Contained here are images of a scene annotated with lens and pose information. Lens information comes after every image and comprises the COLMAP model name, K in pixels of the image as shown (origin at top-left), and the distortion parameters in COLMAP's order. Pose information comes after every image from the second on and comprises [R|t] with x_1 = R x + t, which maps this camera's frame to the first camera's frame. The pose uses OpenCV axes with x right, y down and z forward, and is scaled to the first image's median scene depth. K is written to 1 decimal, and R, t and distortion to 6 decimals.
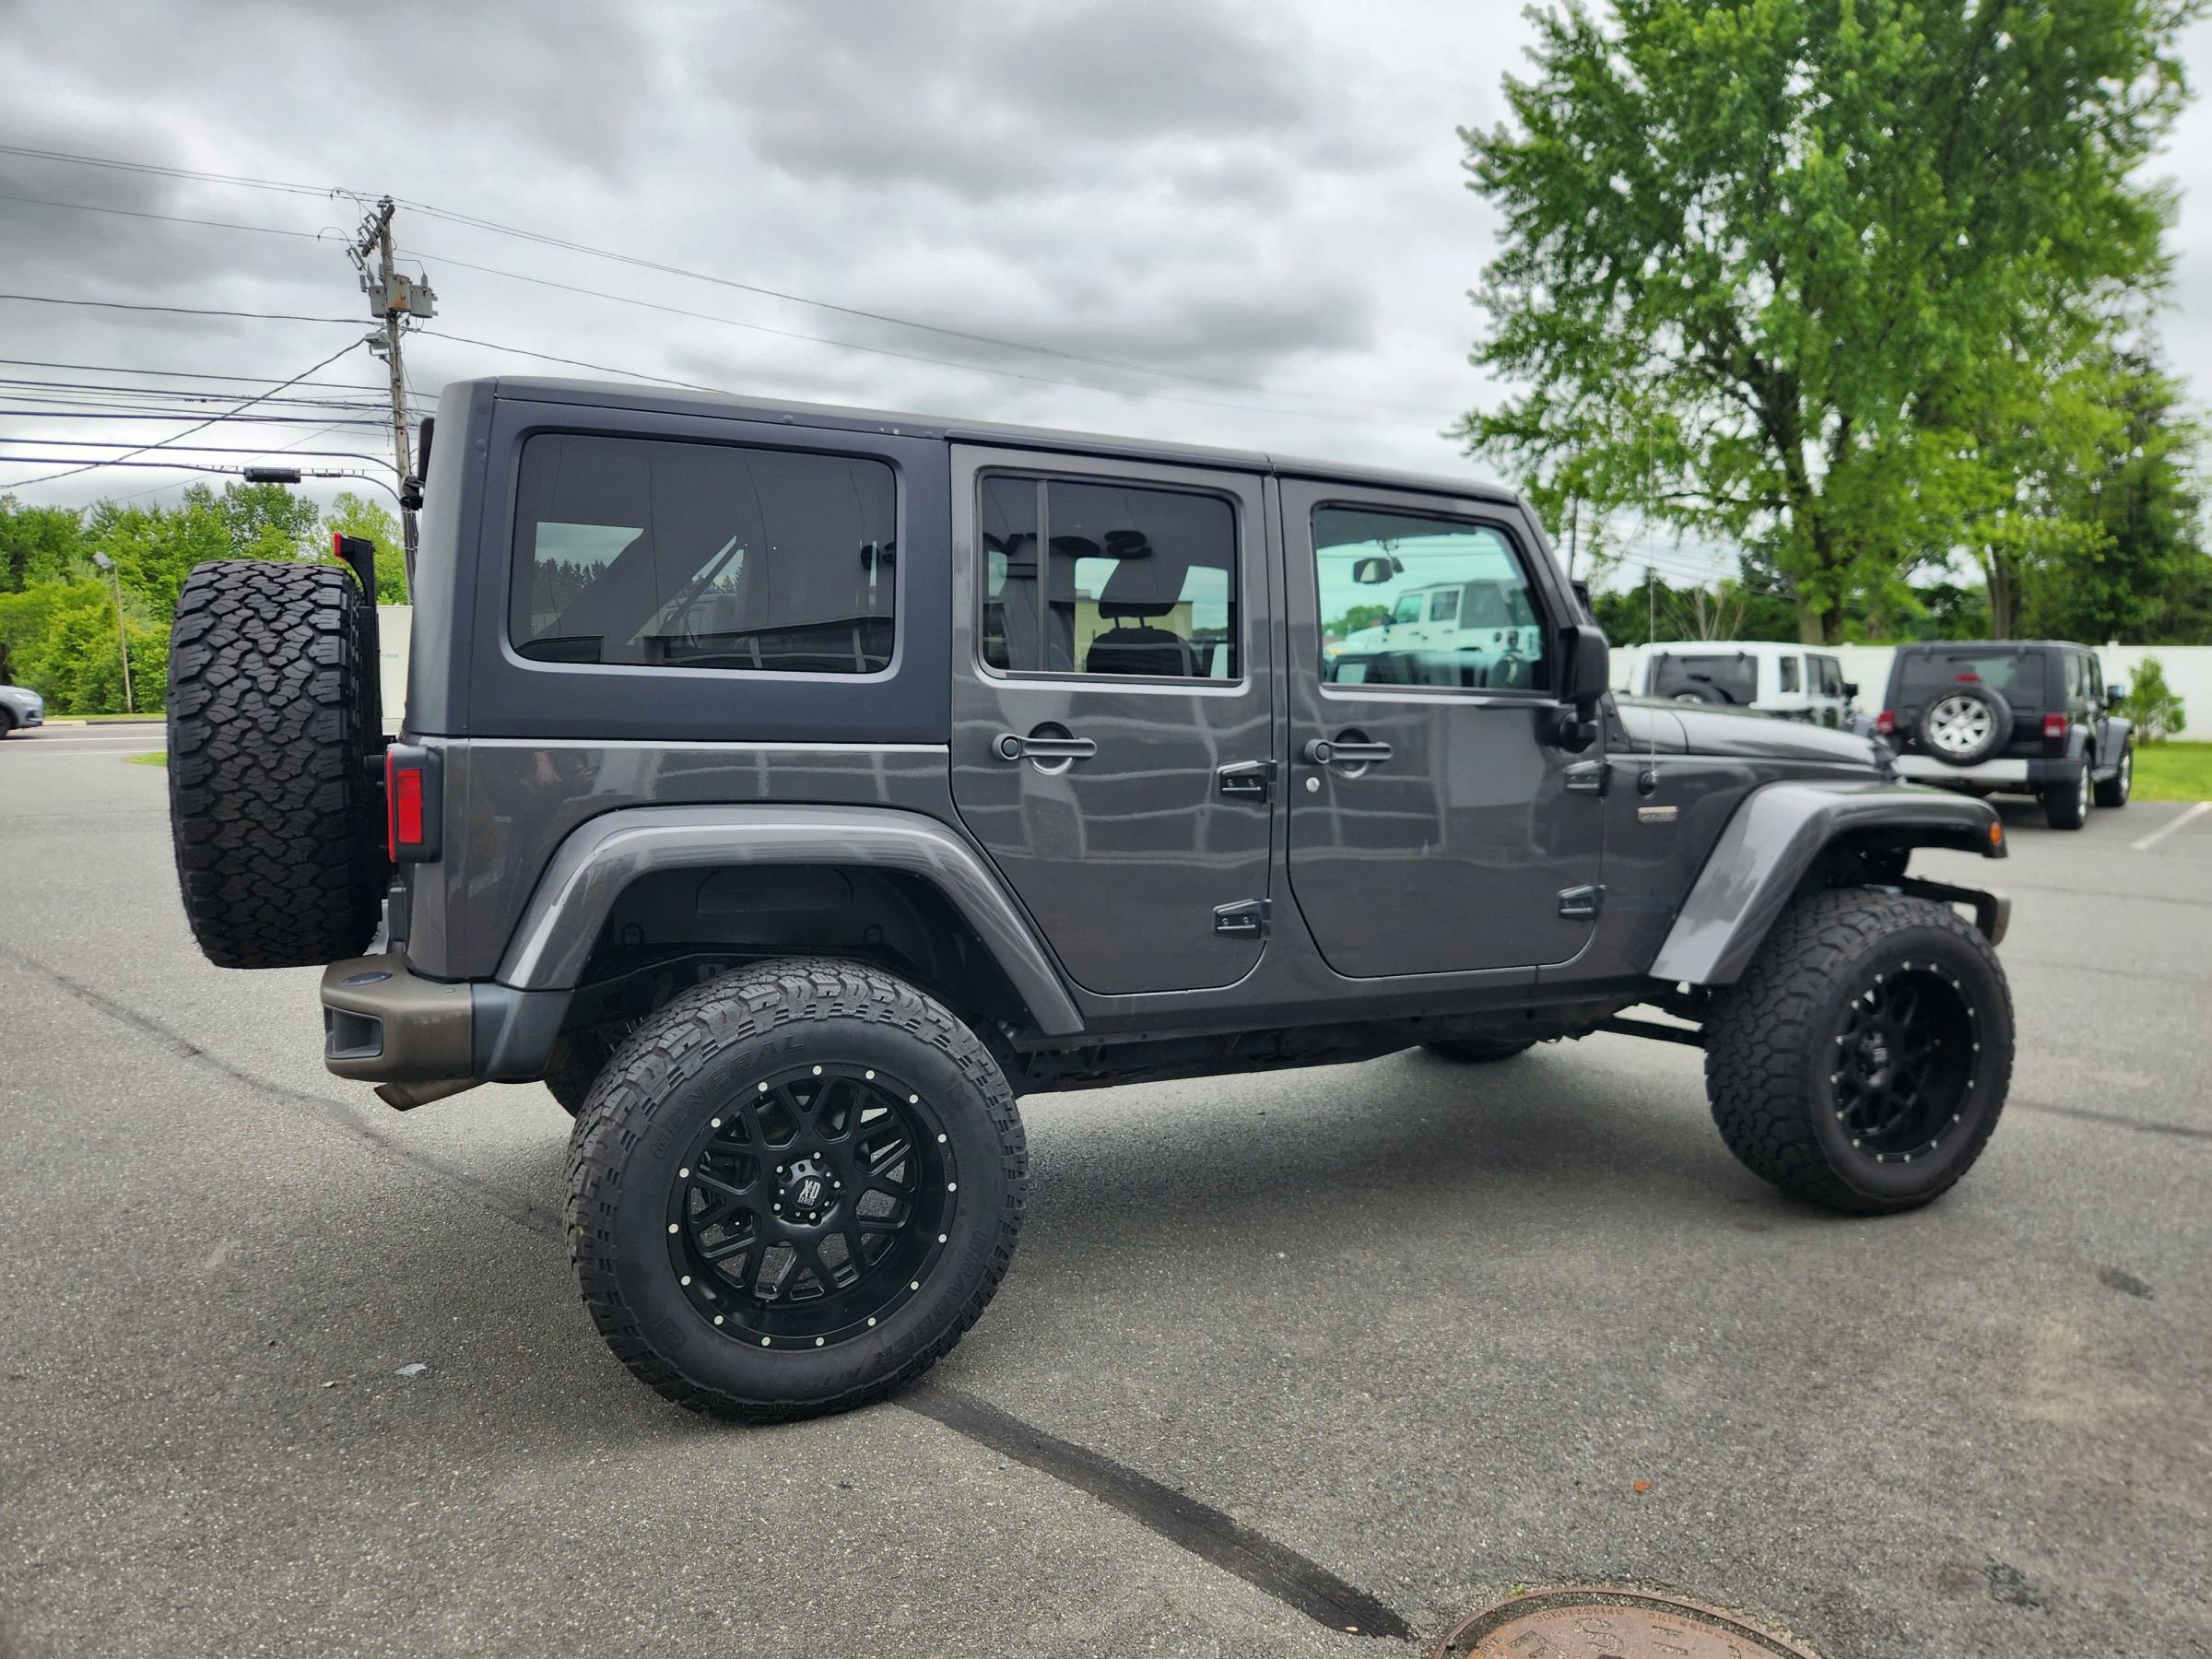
lens RADIAL K [[1484.4, 0, 1107.1], [0, 1484.4, 834.2], [0, 0, 1]] dist [0.067632, -0.054589]
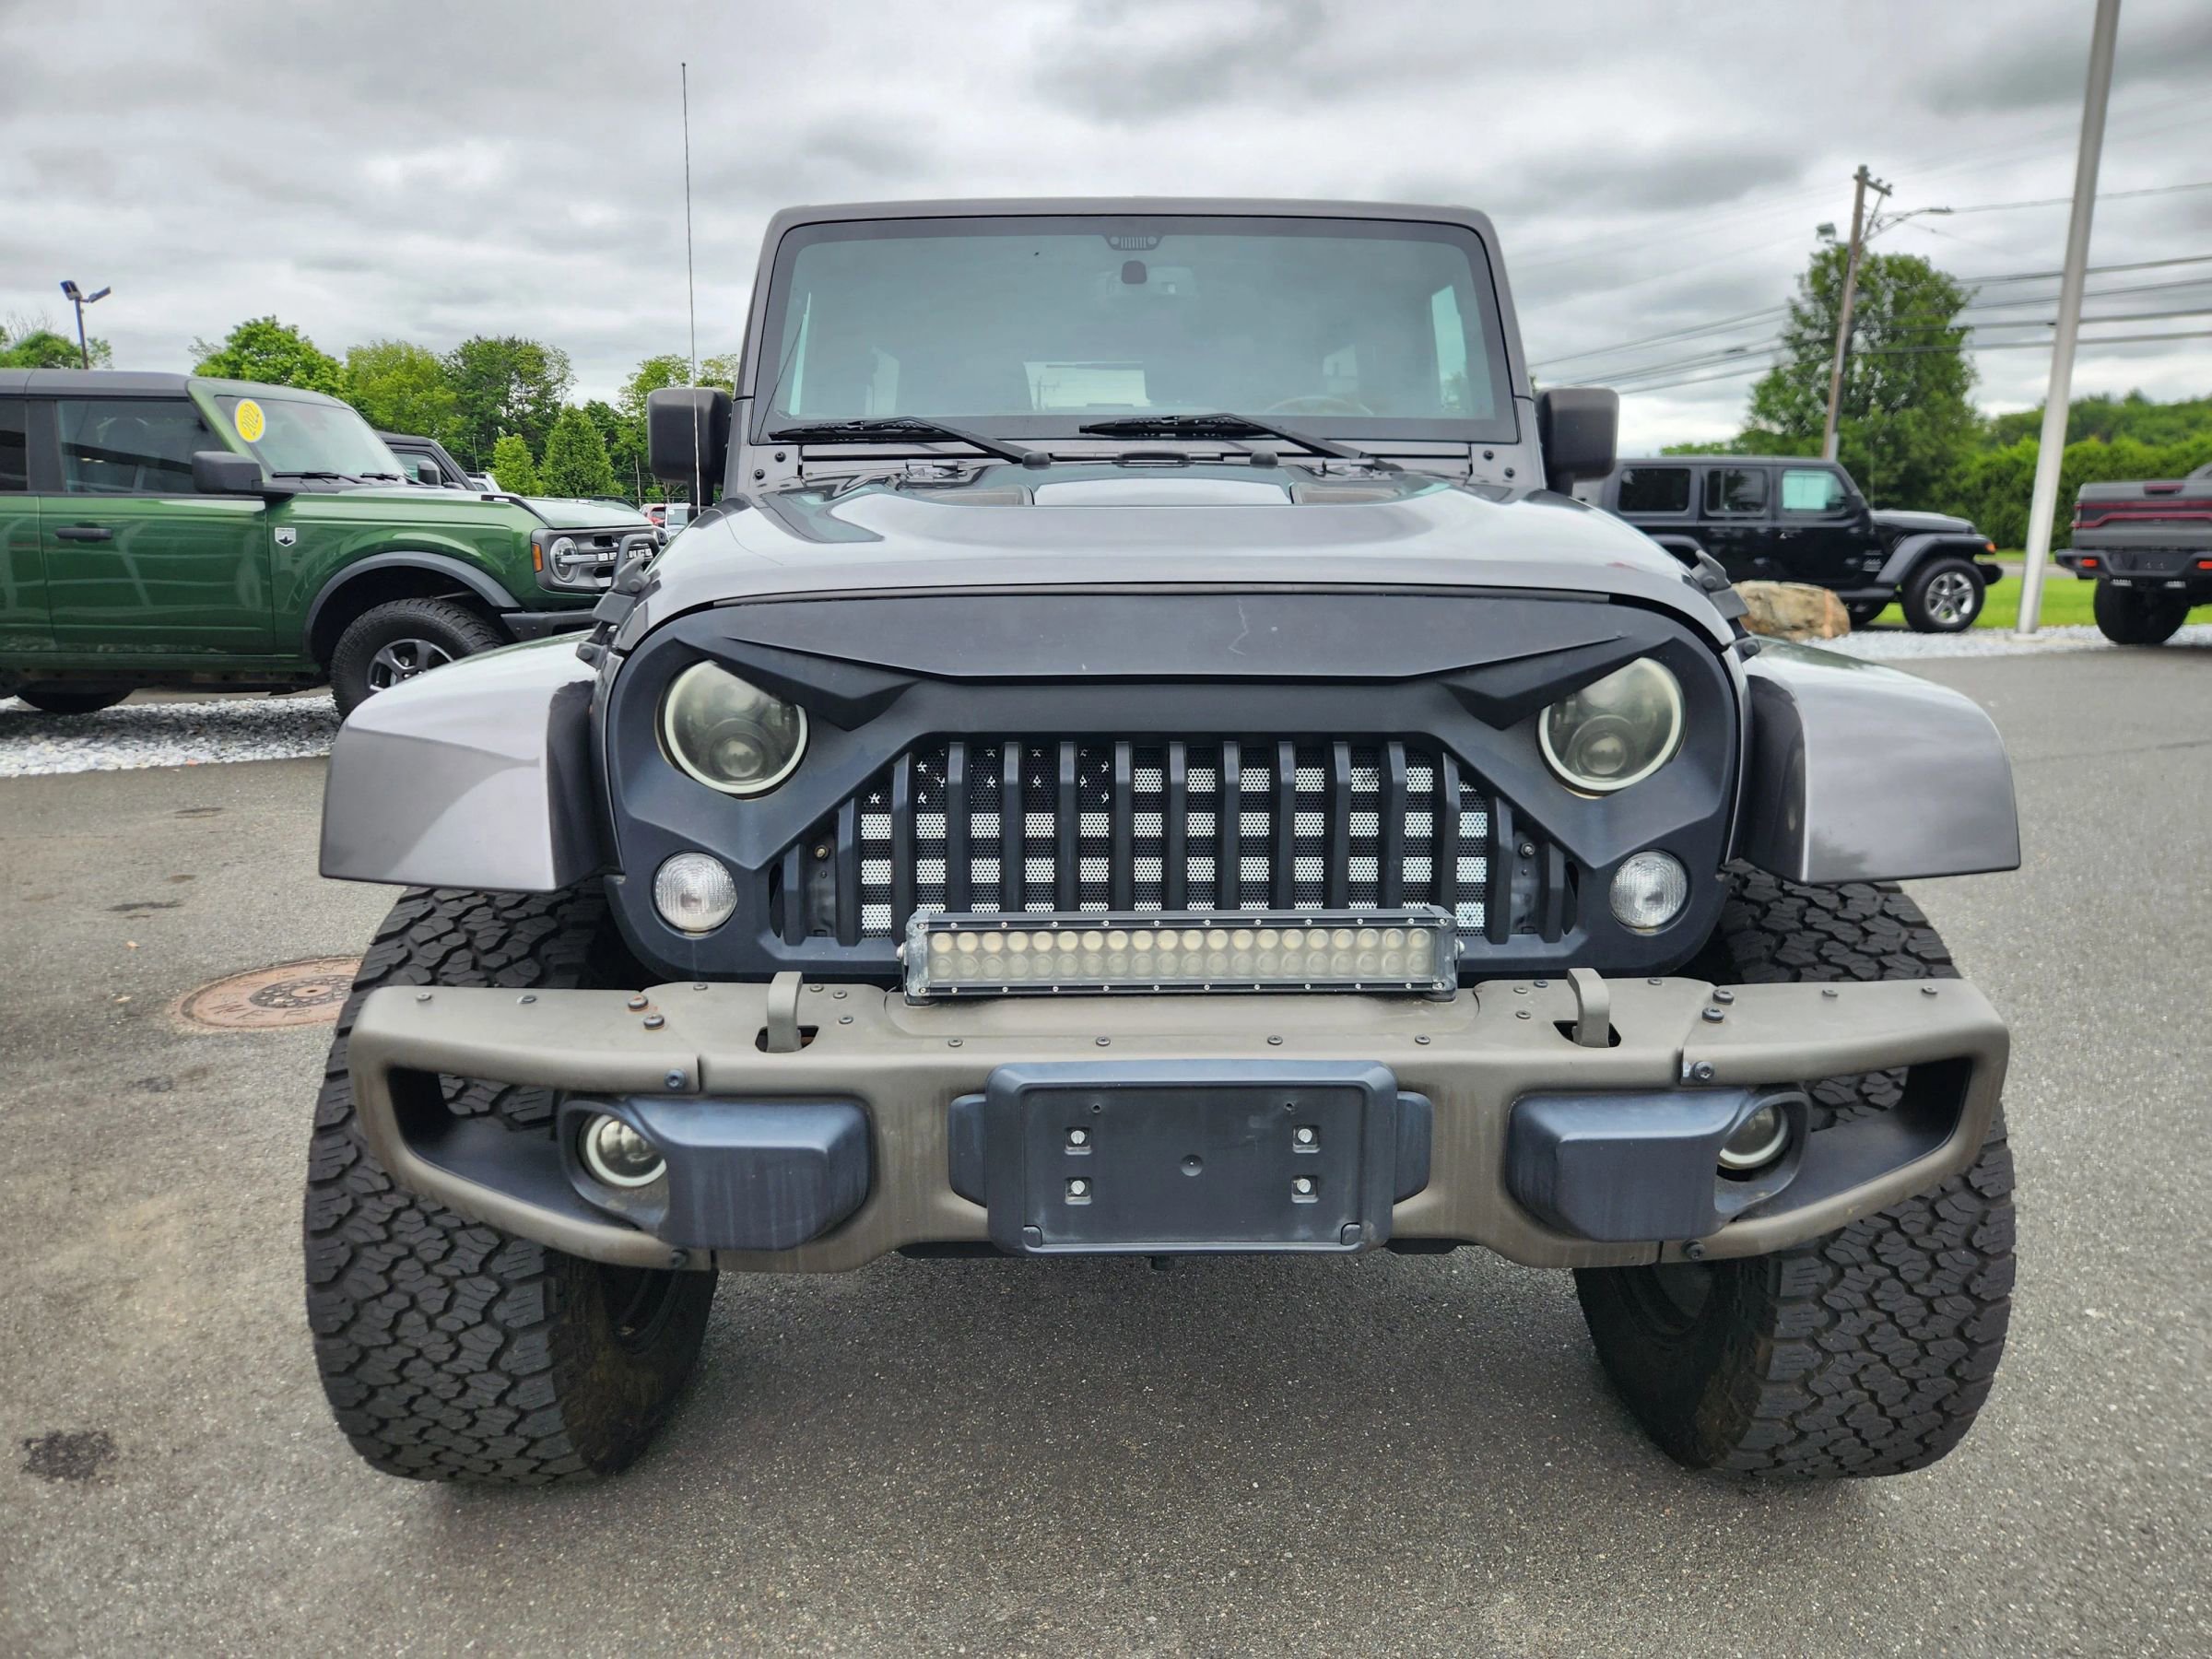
lens RADIAL K [[1484.4, 0, 1105.4], [0, 1484.4, 821.1], [0, 0, 1]] dist [0.067632, -0.054589]
pose [[-0.389418, 0.177401, -0.903815, 0.964147], [-0.106411, 0.966040, 0.235463, -0.120061], [0.914894, 0.187869, -0.357316, 1.470763]]
